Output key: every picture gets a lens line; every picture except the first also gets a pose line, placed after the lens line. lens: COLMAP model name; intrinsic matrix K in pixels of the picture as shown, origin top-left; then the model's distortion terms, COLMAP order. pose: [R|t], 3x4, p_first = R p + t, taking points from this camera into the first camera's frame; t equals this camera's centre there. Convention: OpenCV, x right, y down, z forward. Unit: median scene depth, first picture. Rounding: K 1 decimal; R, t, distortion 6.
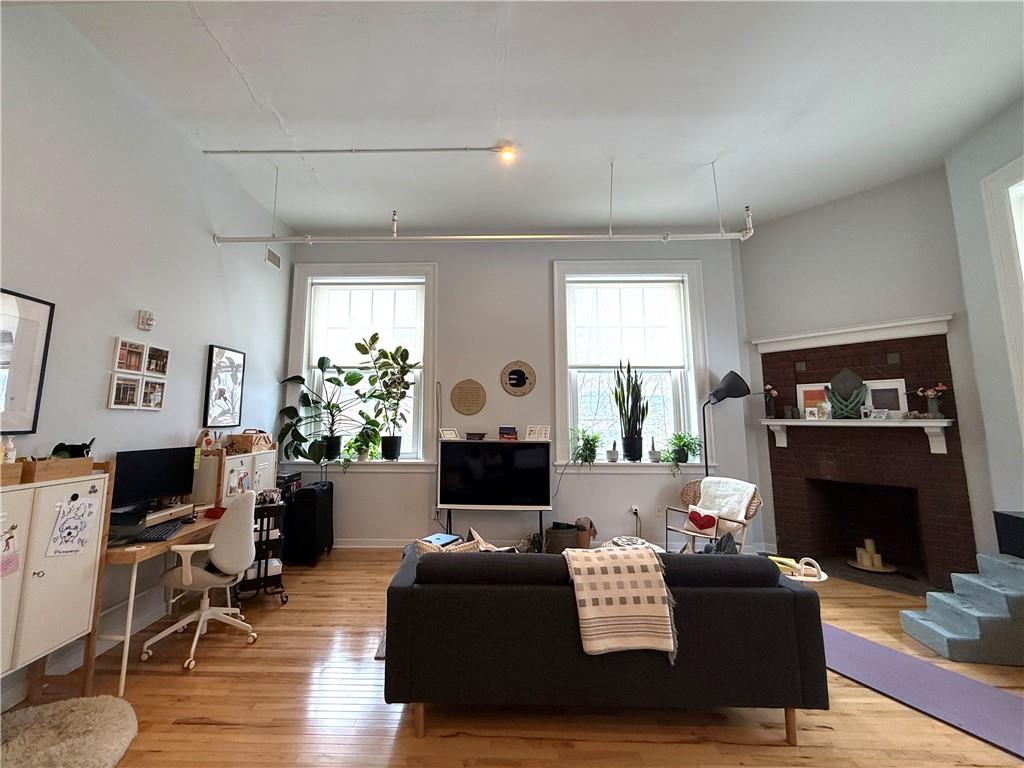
lens RADIAL K [[440.7, 0, 478.4], [0, 440.7, 360.1], [0, 0, 1]] dist [0.000686, 0.000020]
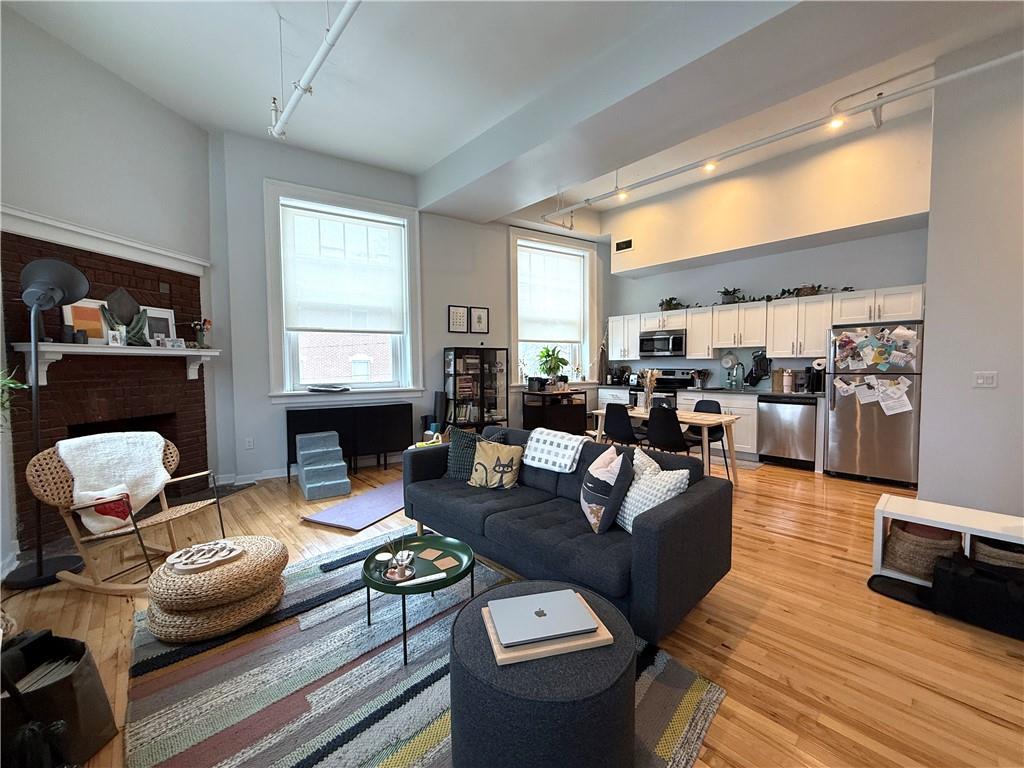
lens RADIAL K [[408.2, 0, 510.2], [0, 408.2, 383.9], [0, 0, 1]] dist [0.000805, -0.000044]
pose [[-0.702109, -0.031528, 0.711371, -0.280489], [-0.090219, 0.994907, -0.044950, 0.189454], [-0.706331, -0.095739, -0.701377, 1.116223]]
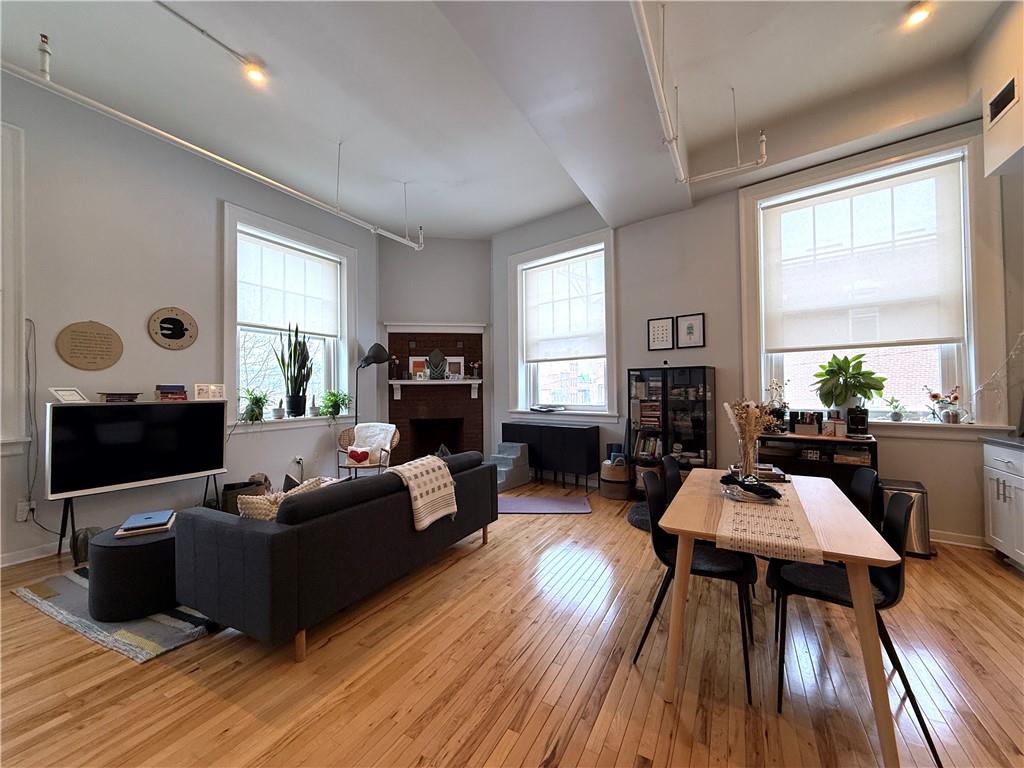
lens RADIAL K [[408.2, 0, 509.0], [0, 408.2, 382.8], [0, 0, 1]] dist [0.000805, -0.000044]
pose [[0.458435, 0.006534, 0.888704, -0.388752], [-0.107852, 0.992991, 0.048335, 0.047804], [-0.882159, -0.118007, 0.455927, 0.098518]]
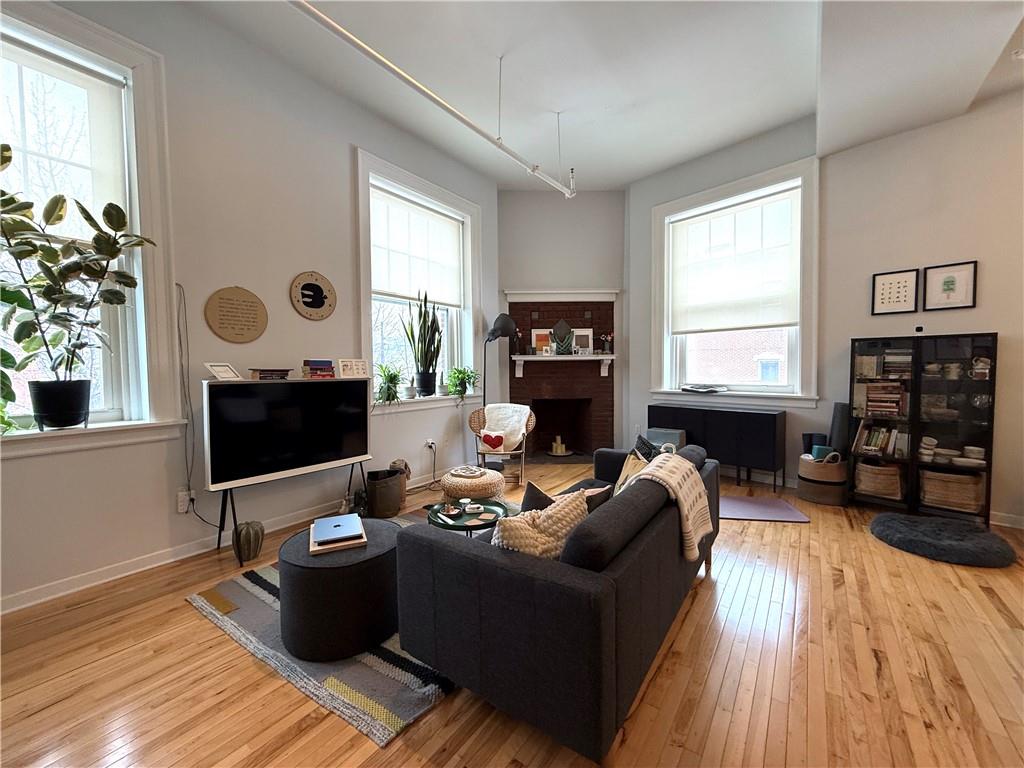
lens RADIAL K [[408.2, 0, 509.0], [0, 408.2, 382.7], [0, 0, 1]] dist [0.000805, -0.000044]
pose [[0.569153, -0.039291, 0.821292, -0.366863], [-0.098920, 0.988331, 0.115833, 0.093347], [-0.816259, -0.147169, 0.558625, 0.429064]]
